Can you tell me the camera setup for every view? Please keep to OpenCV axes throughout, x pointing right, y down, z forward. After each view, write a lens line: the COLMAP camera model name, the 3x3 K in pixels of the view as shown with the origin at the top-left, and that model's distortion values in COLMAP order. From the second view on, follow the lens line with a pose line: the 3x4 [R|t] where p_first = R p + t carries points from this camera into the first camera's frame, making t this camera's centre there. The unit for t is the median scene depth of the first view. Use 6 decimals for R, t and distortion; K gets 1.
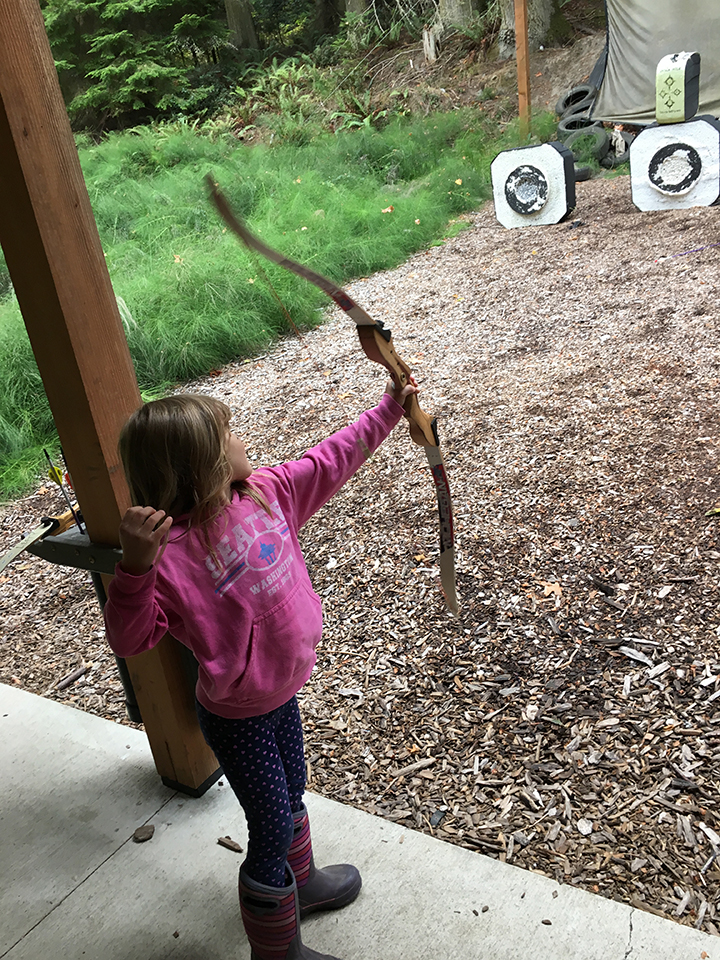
lens RADIAL K [[826.2, 0, 362.2], [0, 826.2, 479.7], [0, 0, 1]] dist [0.091022, -0.120628]
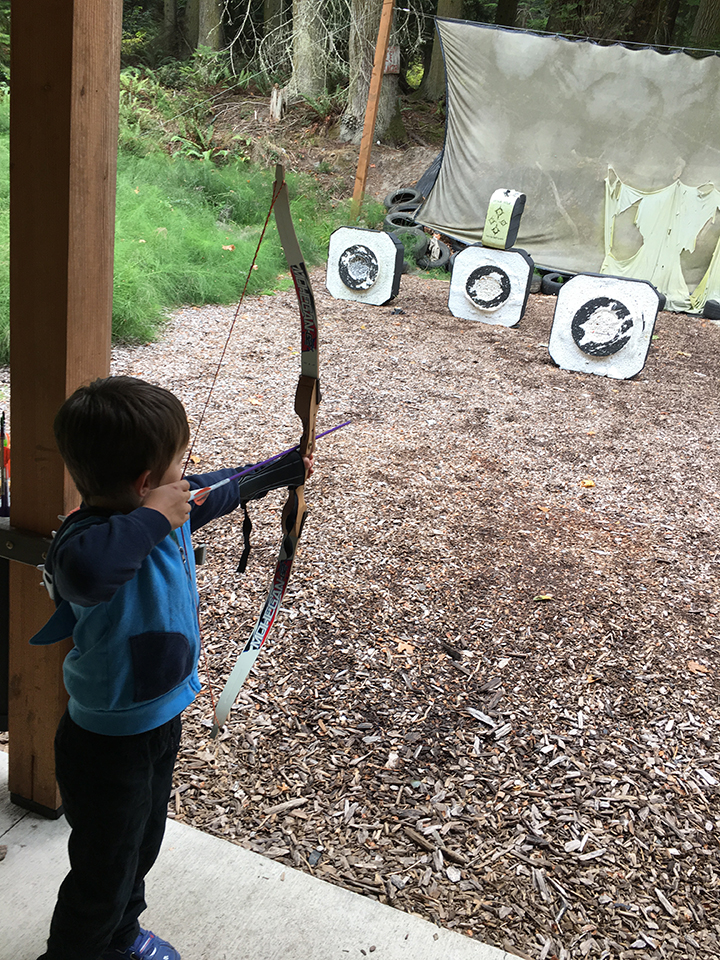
lens RADIAL K [[826.2, 0, 362.2], [0, 826.2, 479.7], [0, 0, 1]] dist [0.091022, -0.120628]
pose [[0.933970, 0.200766, 0.295624, -0.172293], [-0.182961, 0.979262, -0.087010, 0.024274], [-0.306962, 0.027177, 0.951334, 0.005193]]
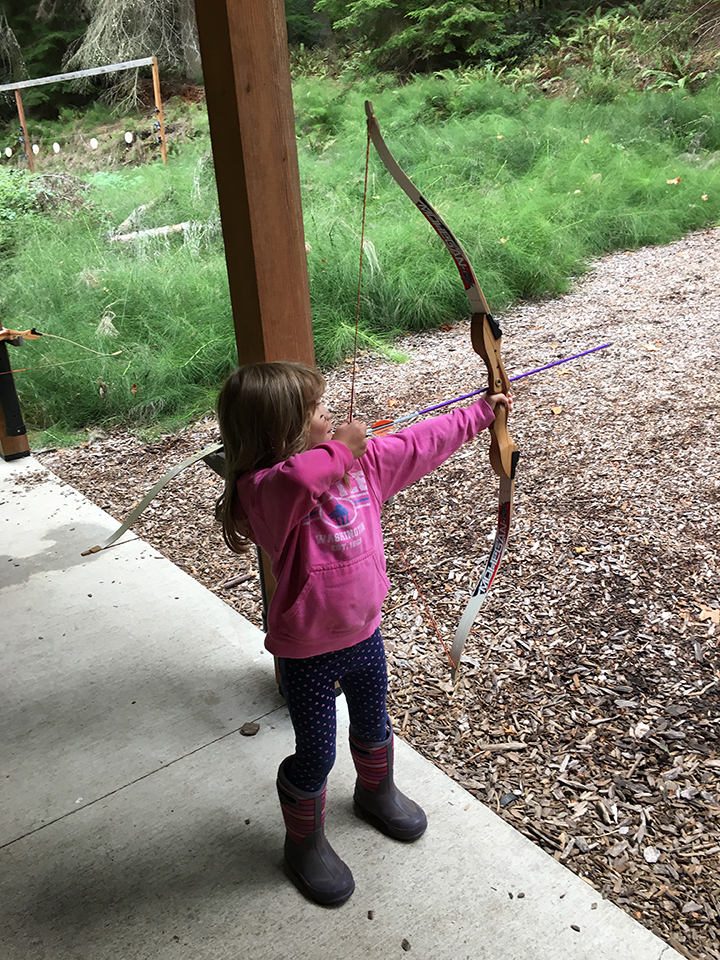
lens RADIAL K [[826.2, 0, 362.2], [0, 826.2, 479.7], [0, 0, 1]] dist [0.091022, -0.120628]
pose [[0.939197, 0.208791, -0.272607, 0.083048], [-0.193991, 0.977697, 0.080477, -0.016900], [0.283330, -0.022700, 0.958754, -0.013853]]
